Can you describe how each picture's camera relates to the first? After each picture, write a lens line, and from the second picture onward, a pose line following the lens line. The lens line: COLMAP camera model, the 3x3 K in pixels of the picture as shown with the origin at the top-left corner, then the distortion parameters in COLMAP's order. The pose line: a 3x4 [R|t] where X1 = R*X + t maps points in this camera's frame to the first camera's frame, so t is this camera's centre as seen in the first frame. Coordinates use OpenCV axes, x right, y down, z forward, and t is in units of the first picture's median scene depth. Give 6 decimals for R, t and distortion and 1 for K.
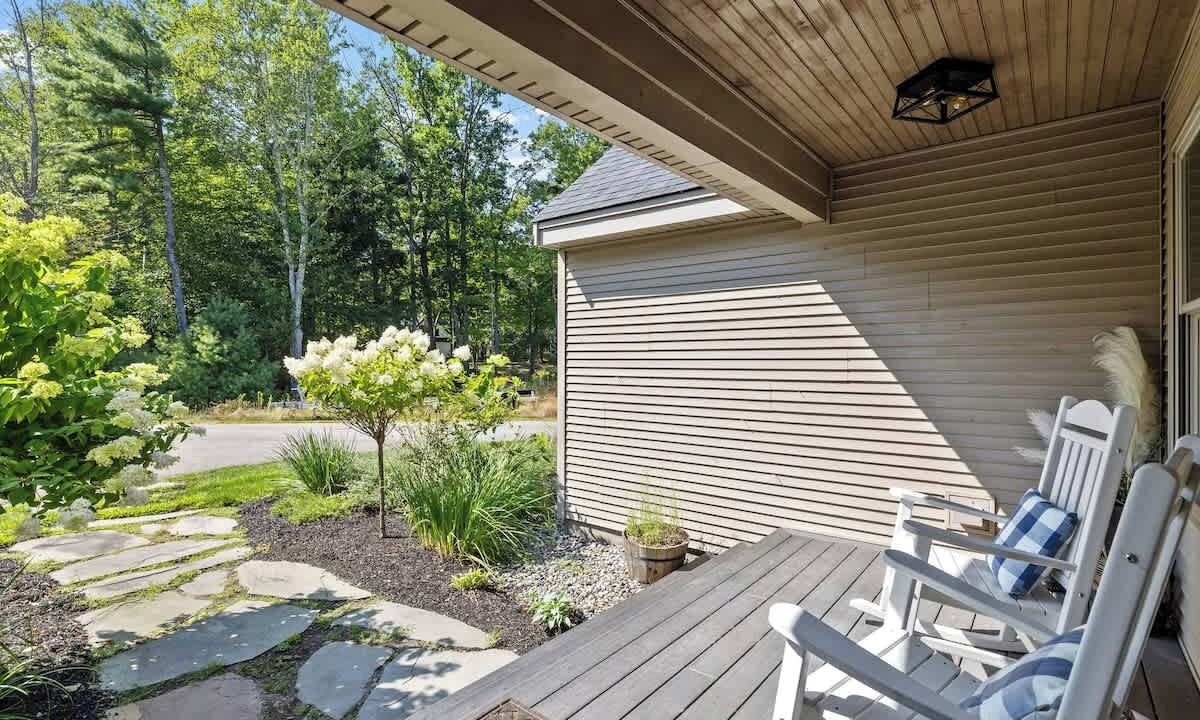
lens RADIAL K [[549.4, 0, 597.0], [0, 549.4, 356.7], [0, 0, 1]] dist [-0.002744, 0.000052]
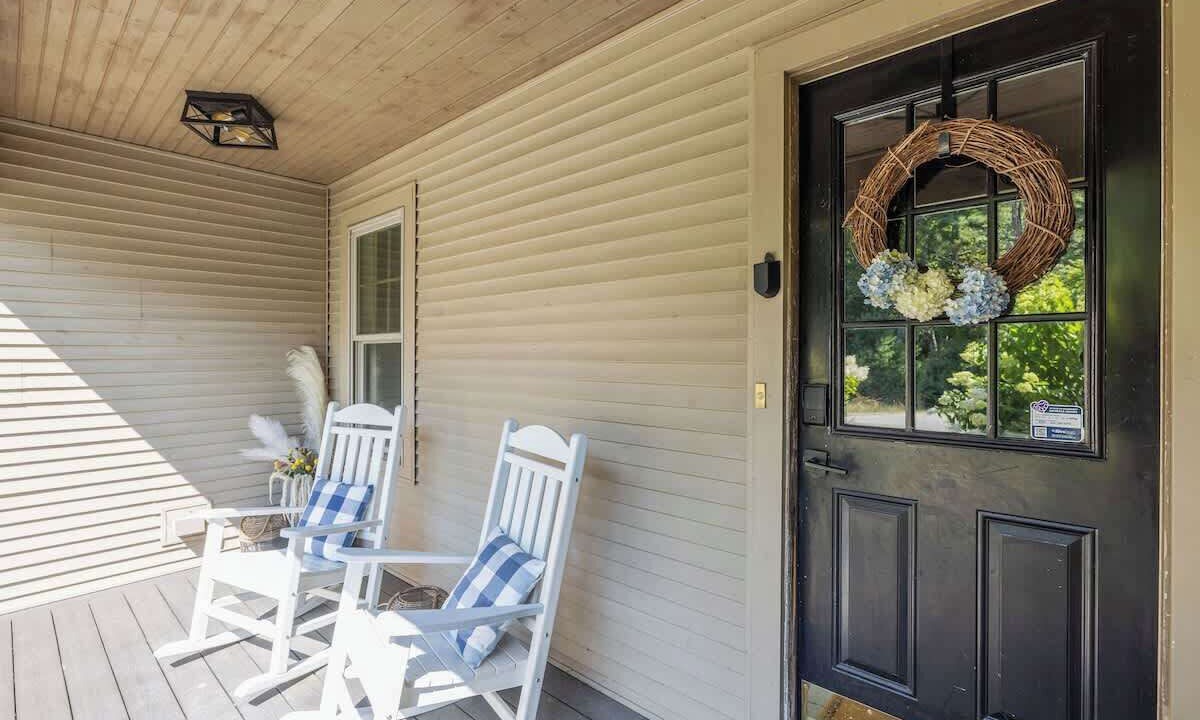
lens RADIAL K [[549.4, 0, 592.0], [0, 549.4, 360.5], [0, 0, 1]] dist [-0.002744, 0.000052]
pose [[0.057255, -0.010331, 0.998306, -0.277119], [-0.005165, 0.999930, 0.010644, -0.030511], [-0.998346, -0.005766, 0.057197, 0.183122]]
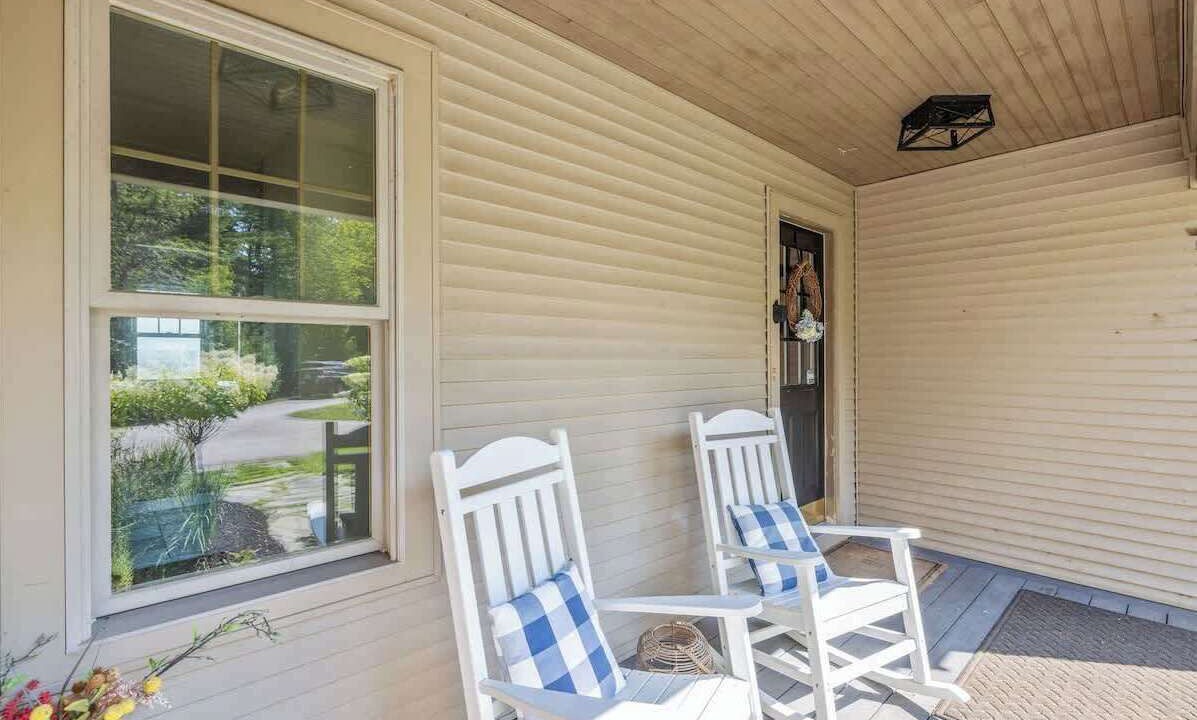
lens RADIAL K [[548.0, 0, 595.3], [0, 548.0, 355.3], [0, 0, 1]] dist [-0.002744, 0.000052]
pose [[-0.991901, 0.001426, 0.127009, 0.364255], [0.000575, 0.999977, -0.006734, -0.017071], [-0.127015, -0.006607, -0.991879, 0.947677]]
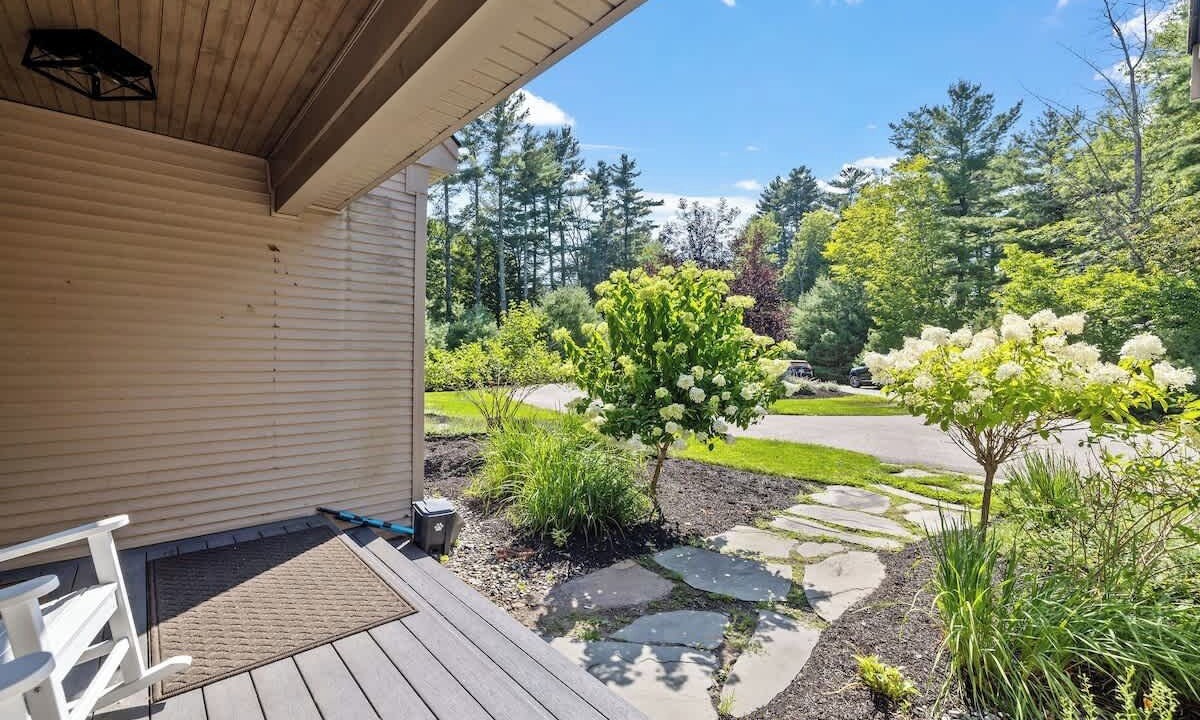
lens RADIAL K [[504.5, 0, 599.8], [0, 504.5, 354.5], [0, 0, 1]] dist [0.003131, 0.000197]
pose [[-0.126410, -0.002071, -0.991976, 0.514760], [-0.007645, 0.999970, -0.001113, 0.006960], [0.991949, 0.007443, -0.126422, 0.837108]]
